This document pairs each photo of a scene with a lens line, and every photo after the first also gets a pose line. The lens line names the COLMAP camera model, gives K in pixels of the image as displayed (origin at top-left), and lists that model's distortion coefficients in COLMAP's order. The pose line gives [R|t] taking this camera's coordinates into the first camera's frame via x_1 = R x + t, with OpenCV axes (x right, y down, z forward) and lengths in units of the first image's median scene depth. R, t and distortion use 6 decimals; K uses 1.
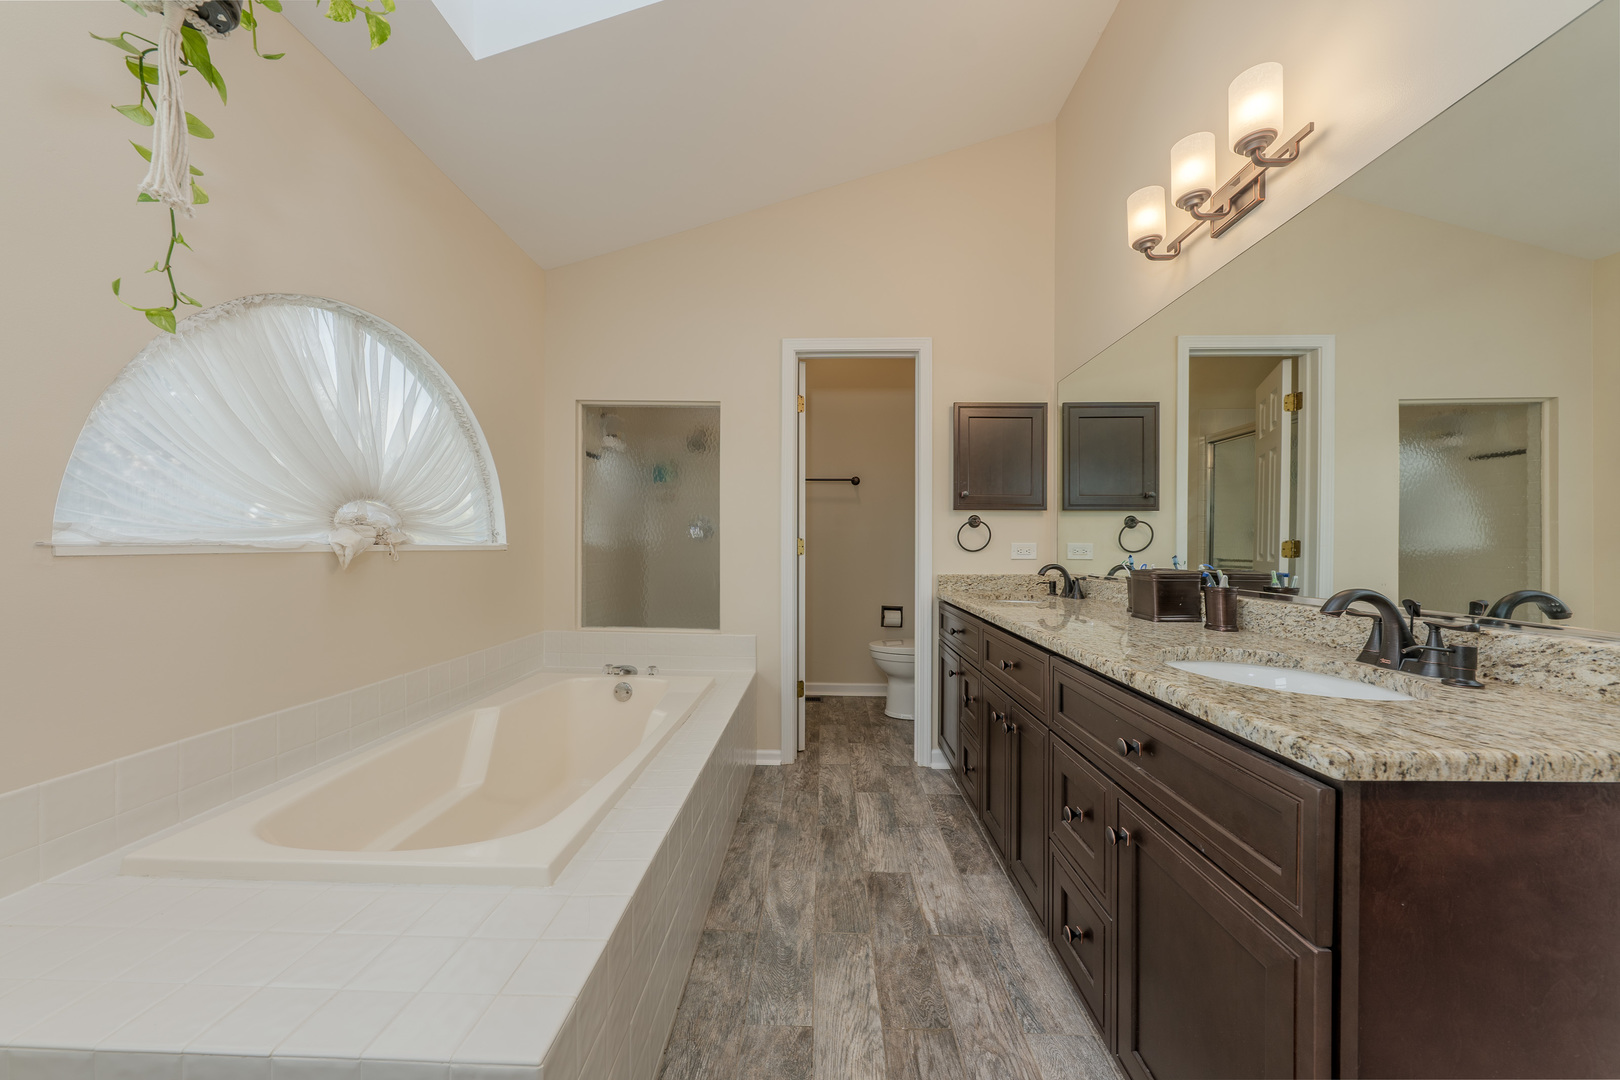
lens RADIAL K [[559.2, 0, 808.8], [0, 559.2, 543.8], [0, 0, 1]] dist [0.000676, -0.000055]
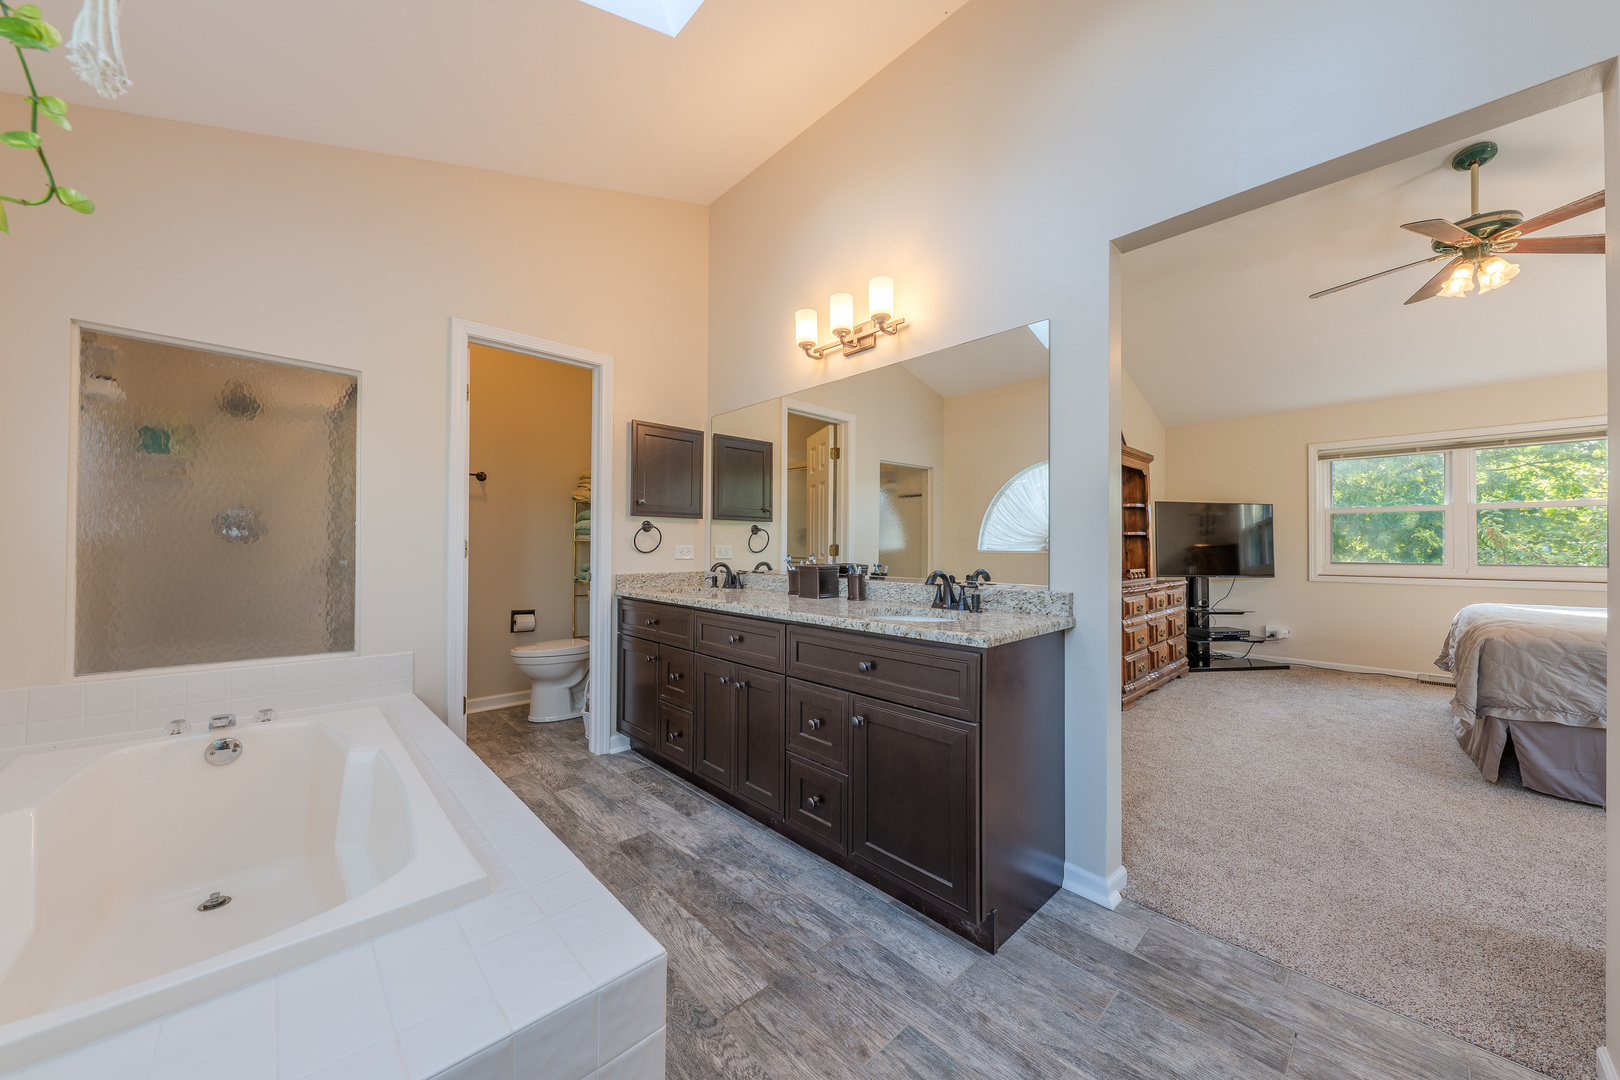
lens RADIAL K [[568.1, 0, 802.2], [0, 568.1, 540.3], [0, 0, 1]] dist [-0.000612, -0.000210]
pose [[0.711570, 0.007380, 0.702576, -0.333564], [-0.004058, 0.999971, -0.006394, -0.006364], [-0.702603, 0.001698, 0.711580, -0.047225]]
